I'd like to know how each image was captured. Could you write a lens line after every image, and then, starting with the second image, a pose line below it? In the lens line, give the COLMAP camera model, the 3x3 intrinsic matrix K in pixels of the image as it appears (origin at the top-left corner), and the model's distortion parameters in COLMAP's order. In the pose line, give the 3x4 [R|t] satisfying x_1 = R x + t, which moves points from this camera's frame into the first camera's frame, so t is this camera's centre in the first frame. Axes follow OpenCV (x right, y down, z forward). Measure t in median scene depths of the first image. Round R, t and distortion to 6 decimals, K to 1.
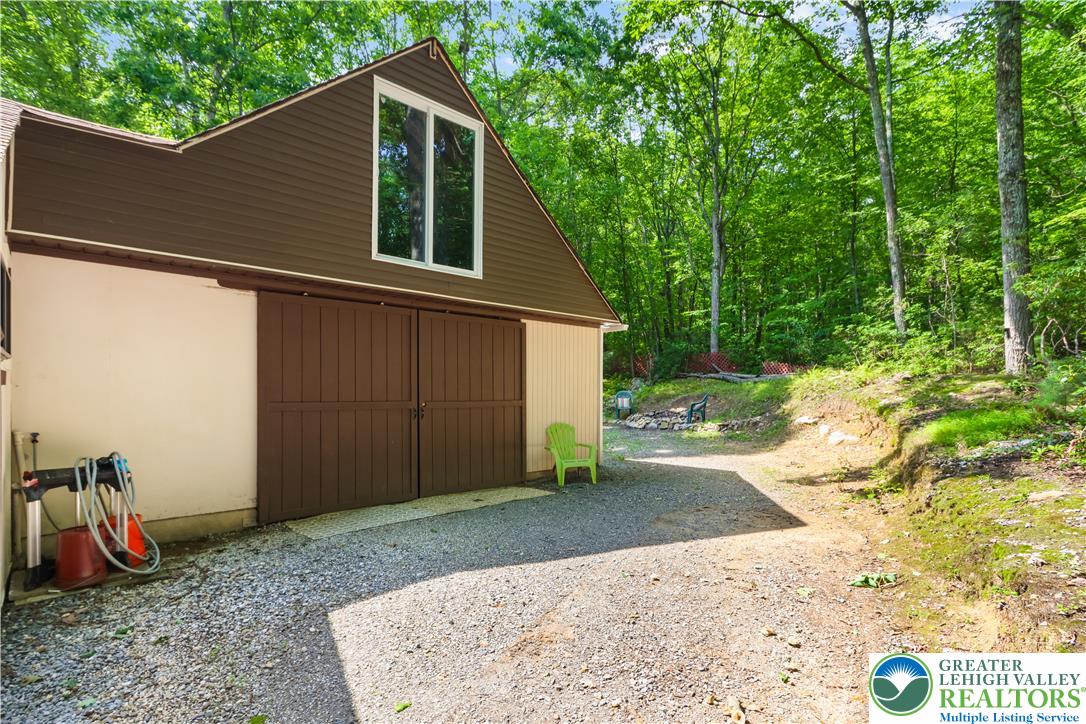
lens RADIAL K [[516.9, 0, 545.0], [0, 516.9, 363.1], [0, 0, 1]] dist [0.000663, 0.000049]
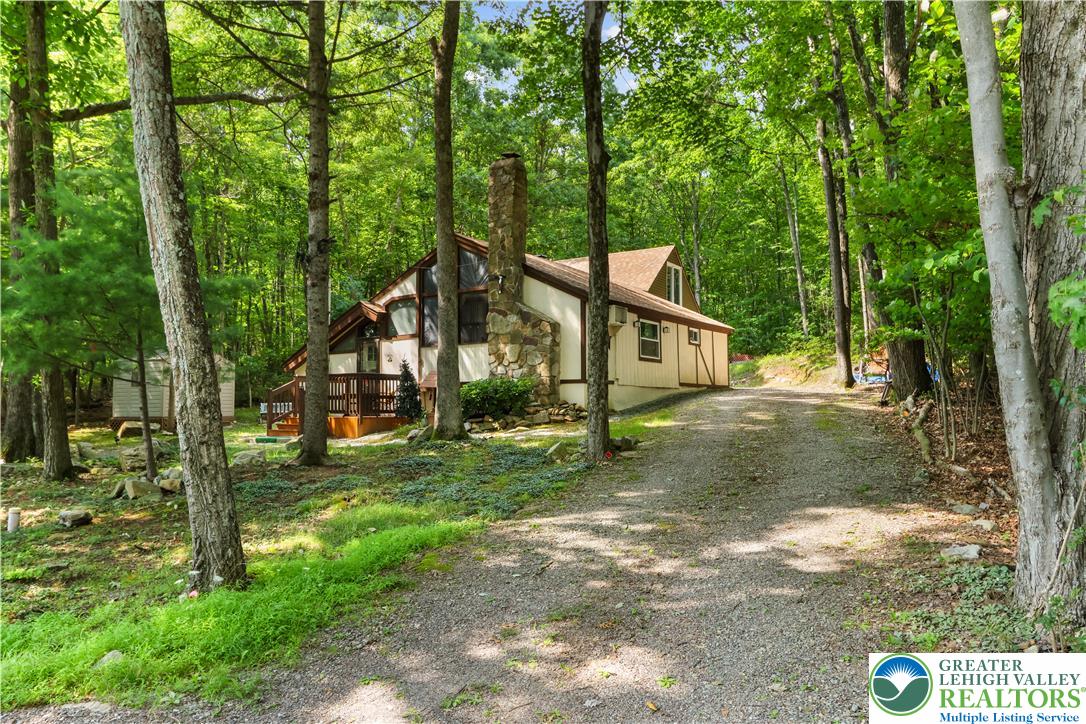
lens RADIAL K [[767.8, 0, 542.1], [0, 767.8, 363.9], [0, 0, 1]] dist [0.009480, 0.003291]
pose [[0.962961, -0.005911, 0.269576, -1.127658], [0.010606, 0.999816, -0.015960, 0.084348], [-0.269432, 0.018228, 0.962847, -1.628911]]
